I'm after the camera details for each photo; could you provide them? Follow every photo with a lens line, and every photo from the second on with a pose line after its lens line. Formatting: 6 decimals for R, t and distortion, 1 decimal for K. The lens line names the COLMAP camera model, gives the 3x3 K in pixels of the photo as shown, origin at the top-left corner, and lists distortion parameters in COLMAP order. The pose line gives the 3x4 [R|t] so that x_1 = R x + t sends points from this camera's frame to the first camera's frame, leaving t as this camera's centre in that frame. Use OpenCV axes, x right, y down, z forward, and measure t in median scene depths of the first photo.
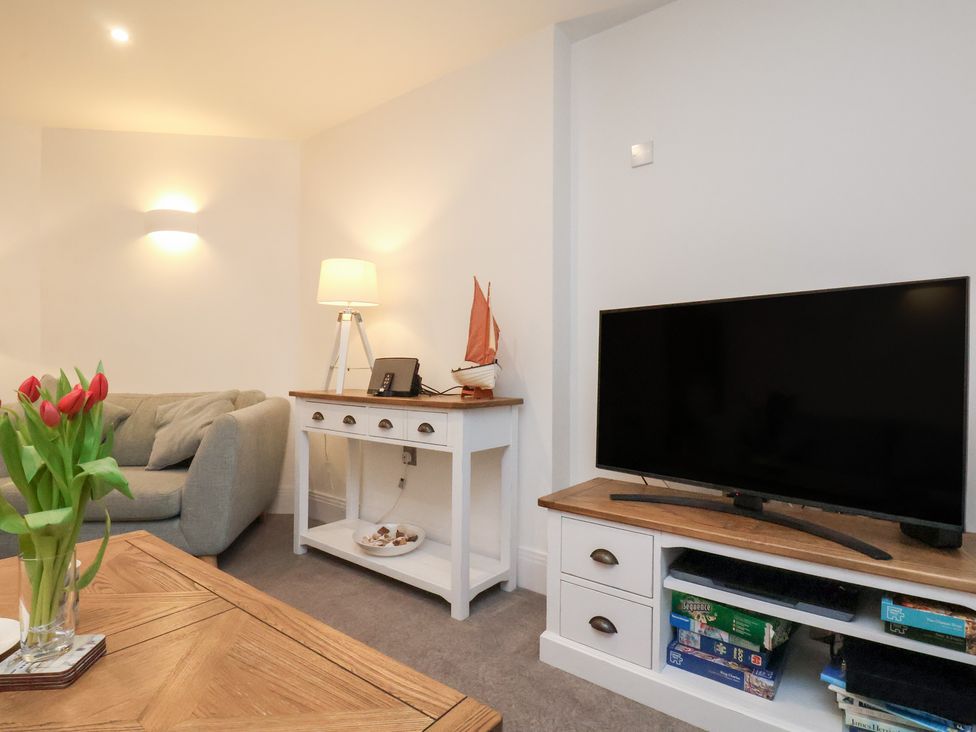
lens RADIAL K [[514.8, 0, 488.0], [0, 514.8, 366.0], [0, 0, 1]] dist [-0.026891, -0.001492]
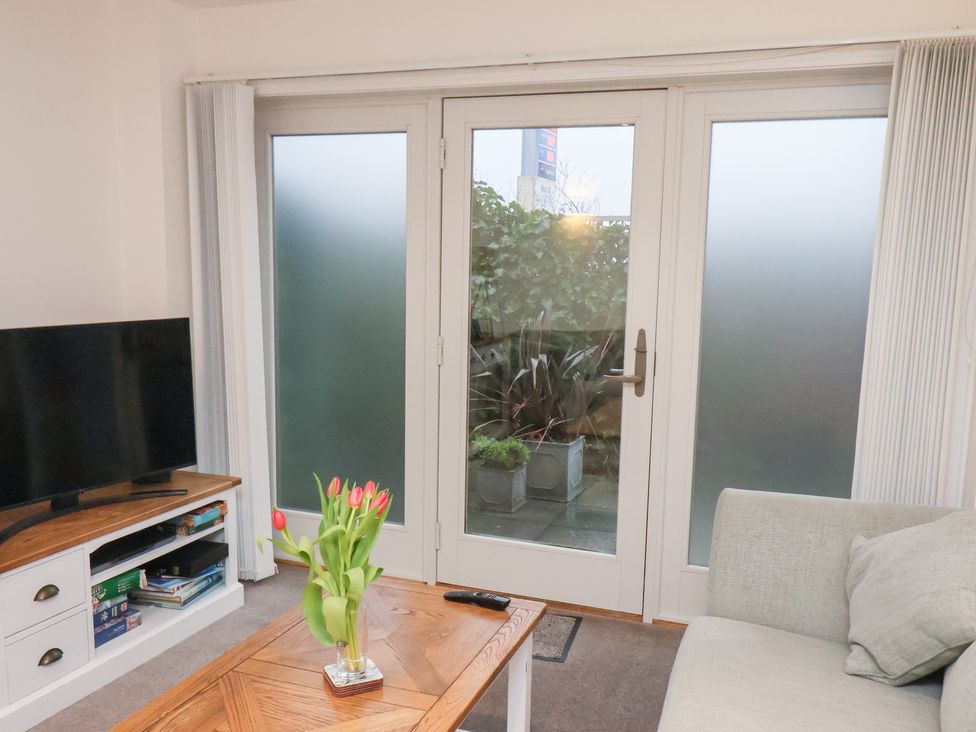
lens RADIAL K [[884.7, 0, 488.8], [0, 884.7, 394.4], [0, 0, 1]] dist [0.005598, 0.004595]
pose [[-0.295823, -0.164001, 0.941059, -1.036436], [-0.024184, 0.986122, 0.164252, -0.204790], [-0.954937, 0.025831, -0.295683, 0.437128]]
